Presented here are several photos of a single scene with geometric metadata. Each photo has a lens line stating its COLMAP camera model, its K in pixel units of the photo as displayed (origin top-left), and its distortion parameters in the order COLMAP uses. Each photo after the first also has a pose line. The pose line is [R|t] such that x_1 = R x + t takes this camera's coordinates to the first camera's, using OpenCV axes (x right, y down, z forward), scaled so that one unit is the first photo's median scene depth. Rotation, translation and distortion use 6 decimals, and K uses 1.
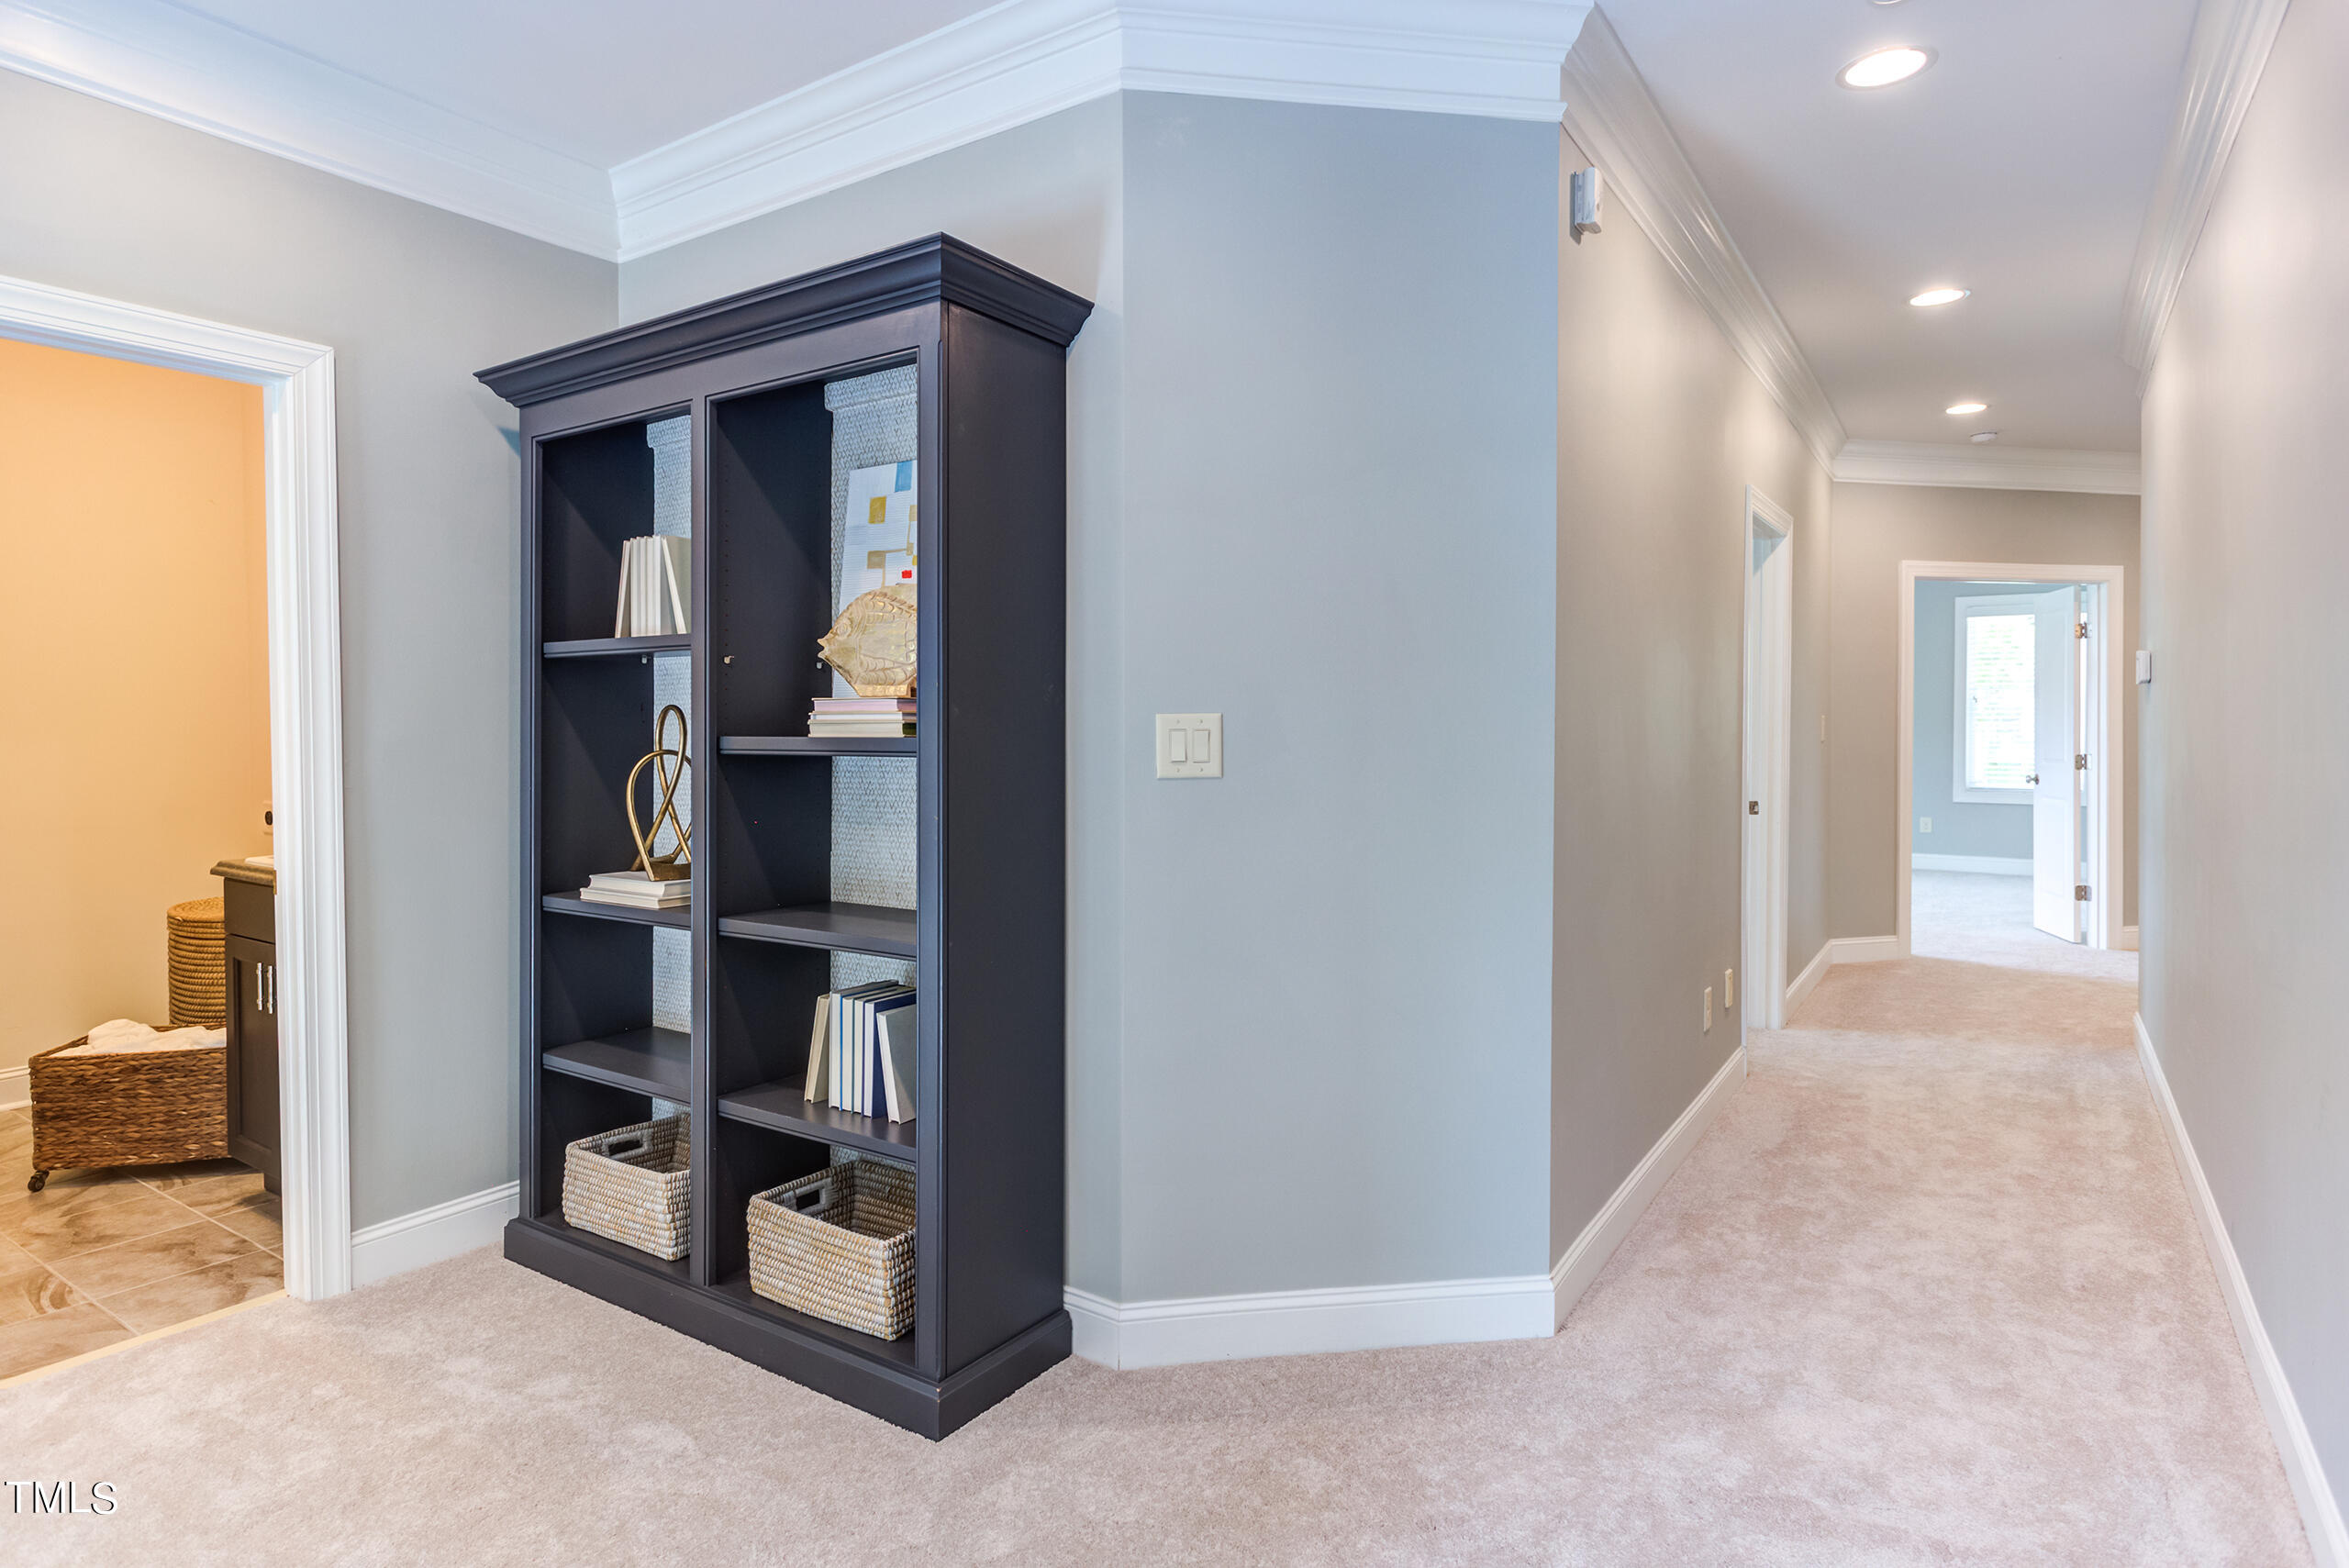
lens RADIAL K [[1205.4, 0, 1178.6], [0, 1205.4, 762.0], [0, 0, 1]] dist [-0.000081, 0.000164]
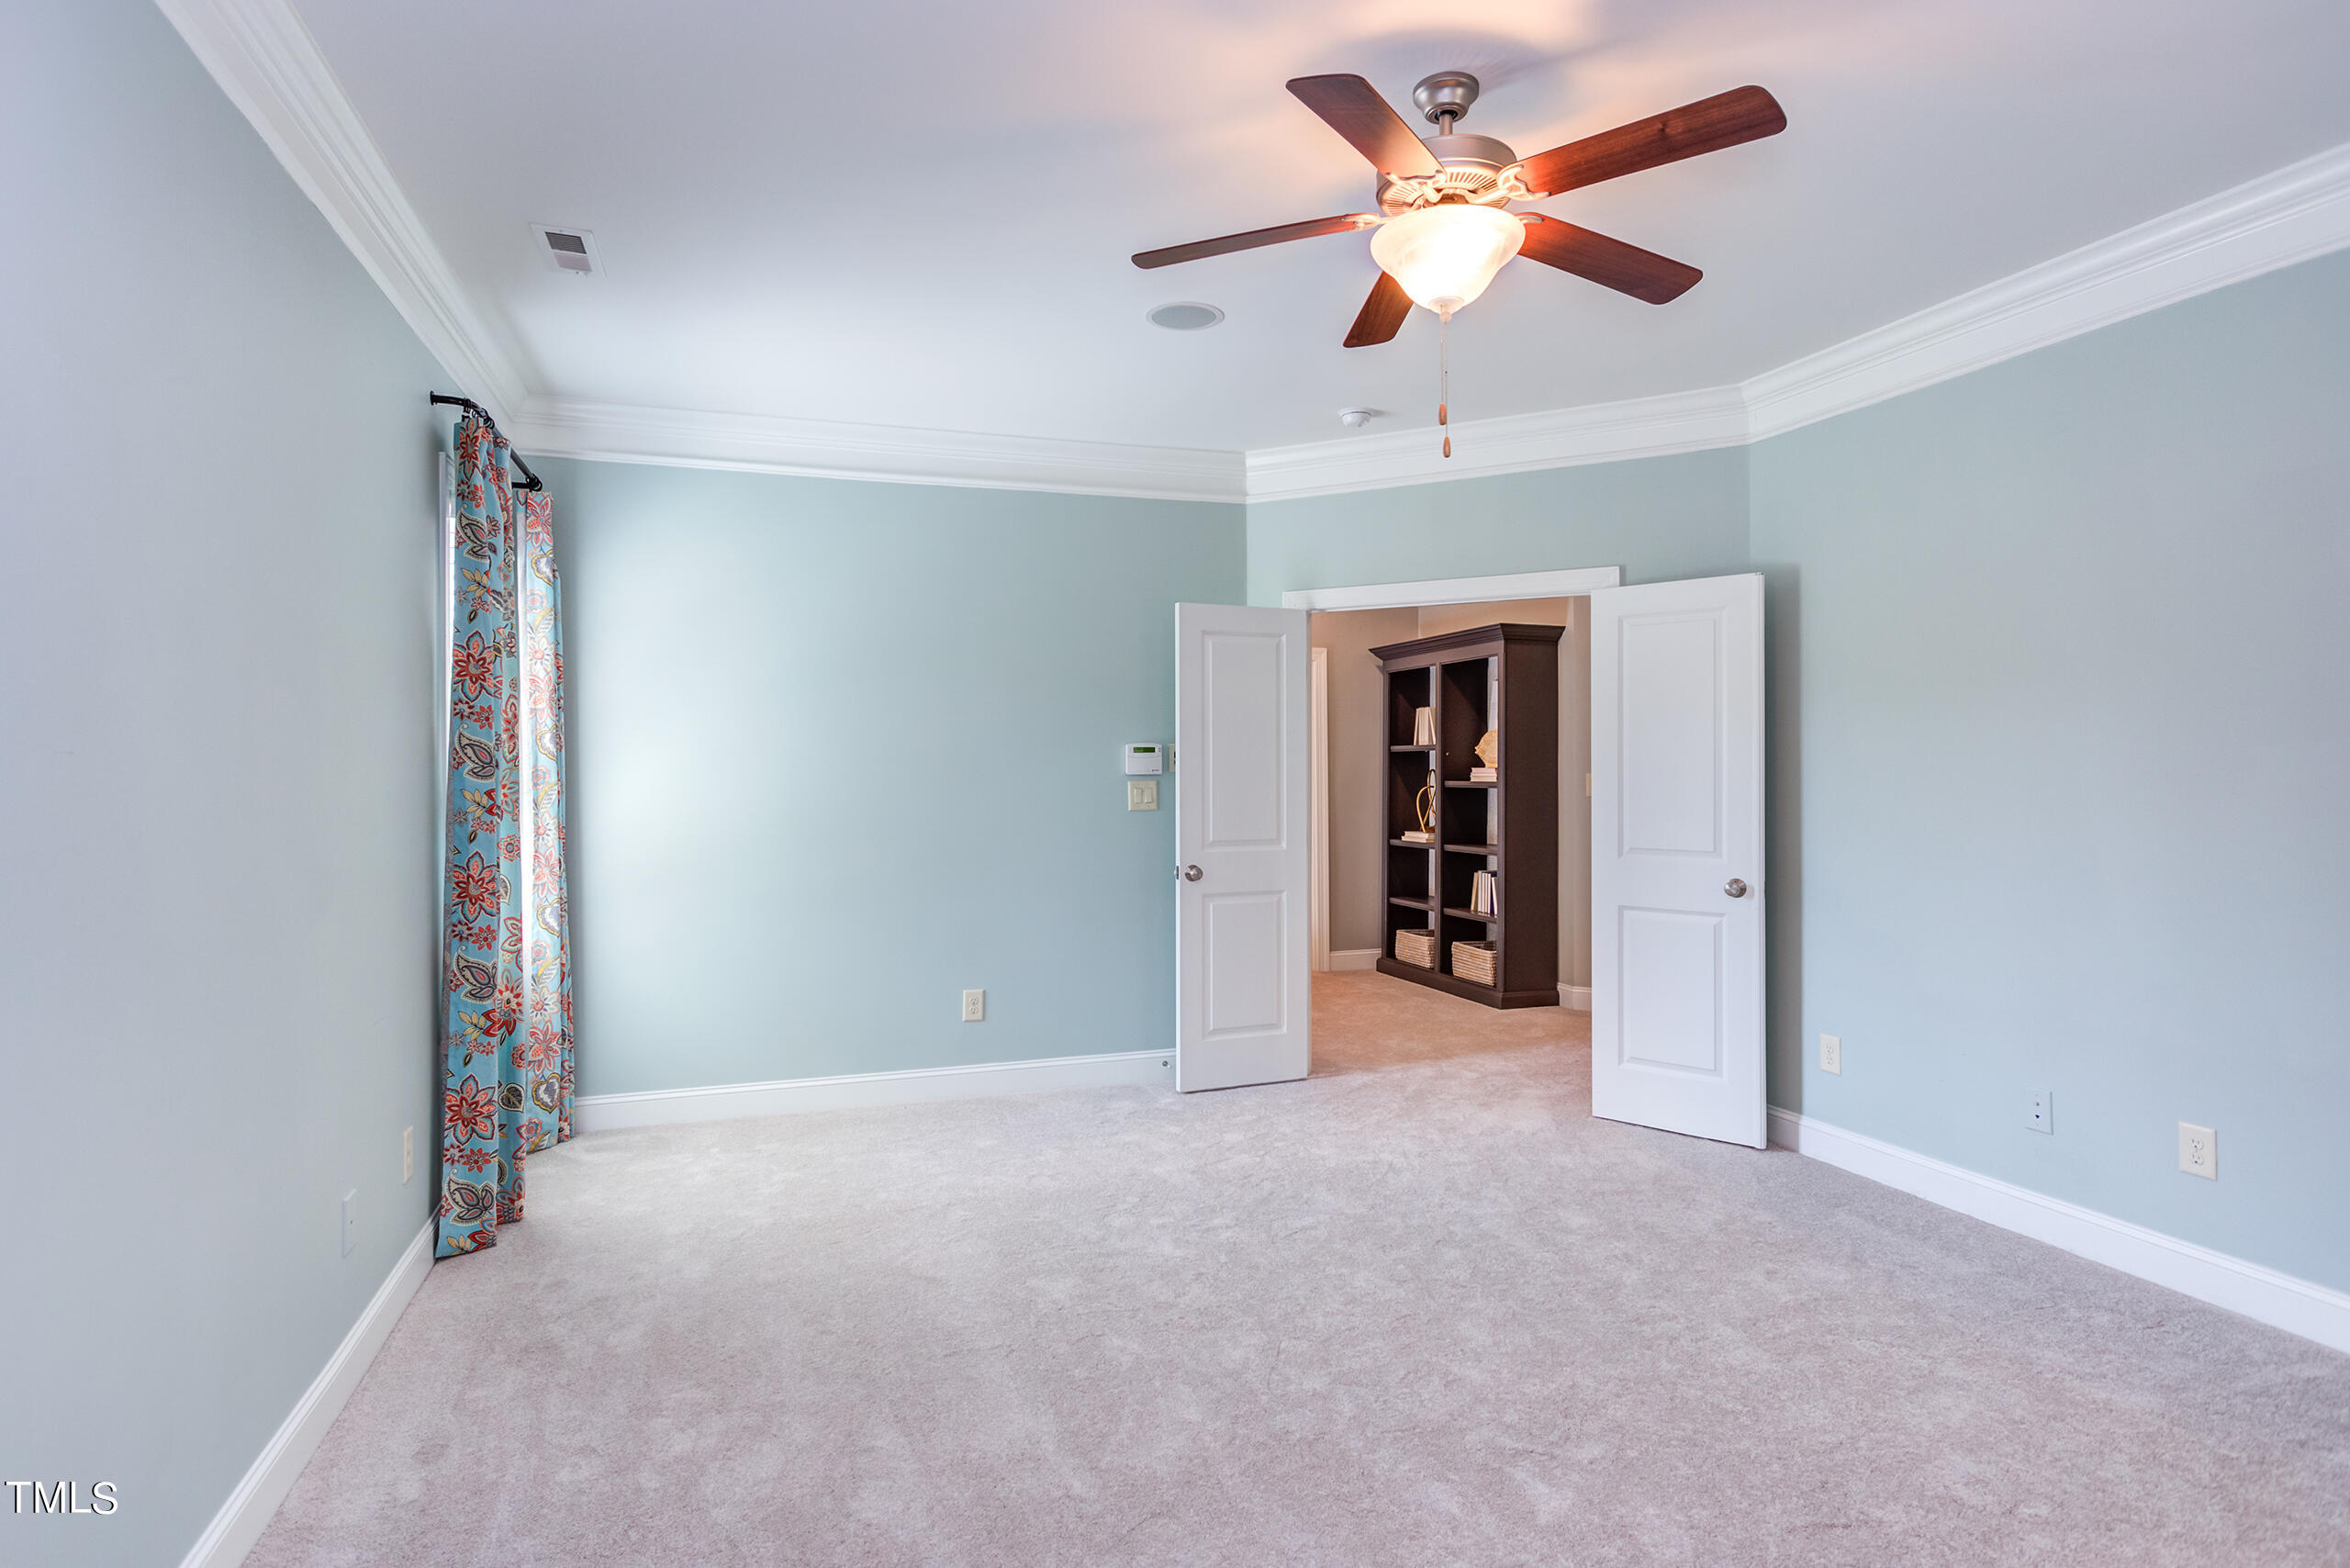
lens RADIAL K [[1206.1, 0, 1179.1], [0, 1206.1, 762.0], [0, 0, 1]] dist [-0.000081, 0.000164]
pose [[0.784643, -0.007267, -0.619906, 0.864165], [-0.008978, 0.999693, -0.023084, 0.003861], [0.619883, 0.023679, 0.784337, -1.571476]]
